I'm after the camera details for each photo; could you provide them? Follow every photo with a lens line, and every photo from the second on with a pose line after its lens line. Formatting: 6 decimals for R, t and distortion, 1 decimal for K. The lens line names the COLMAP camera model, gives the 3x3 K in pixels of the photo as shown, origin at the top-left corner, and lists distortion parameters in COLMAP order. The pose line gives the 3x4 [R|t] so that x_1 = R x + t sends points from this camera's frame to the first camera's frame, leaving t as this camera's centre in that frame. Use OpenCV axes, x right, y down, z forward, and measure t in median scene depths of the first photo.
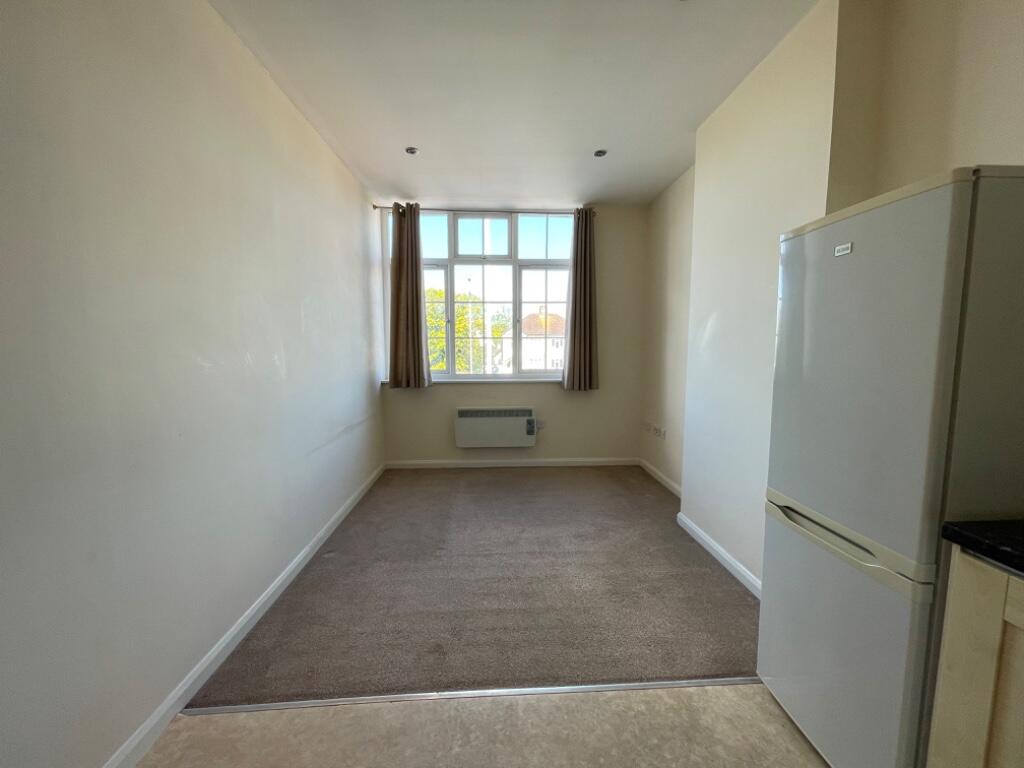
lens RADIAL K [[409.5, 0, 509.5], [0, 409.5, 385.1], [0, 0, 1]] dist [-0.000718, -0.000267]
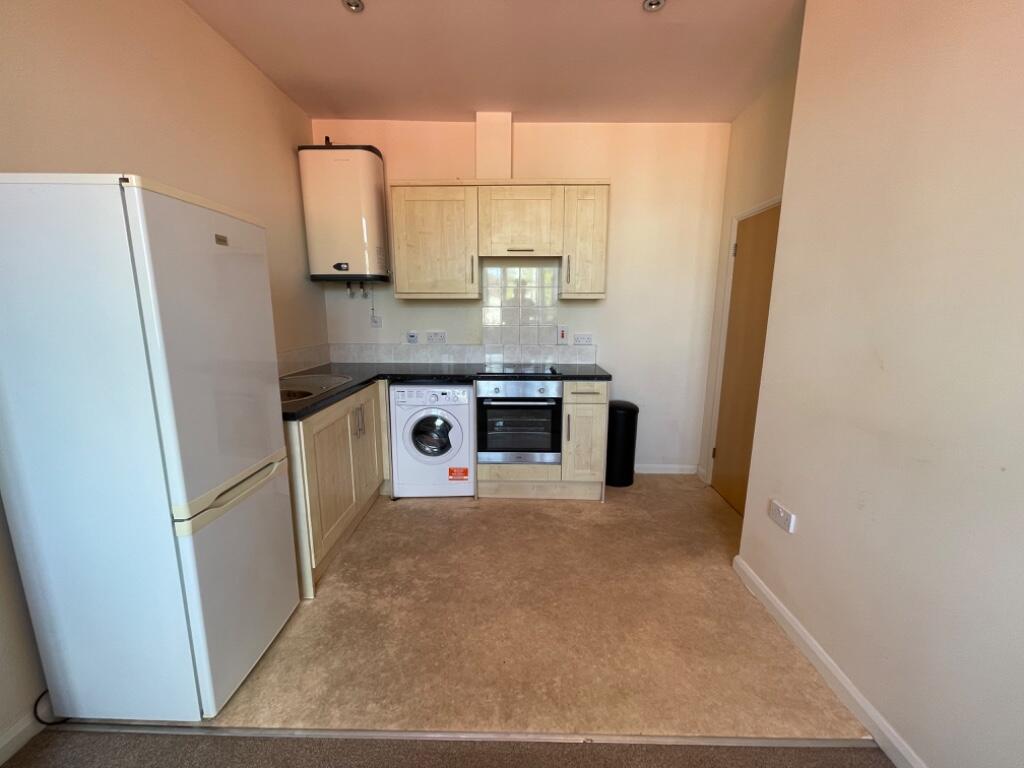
lens RADIAL K [[409.5, 0, 509.5], [0, 409.5, 385.1], [0, 0, 1]] dist [-0.000718, -0.000267]
pose [[-0.997813, -0.014598, 0.064469, -0.056467], [0.003979, 0.960279, 0.279014, -0.219071], [-0.065981, 0.278661, -0.958120, 1.825113]]
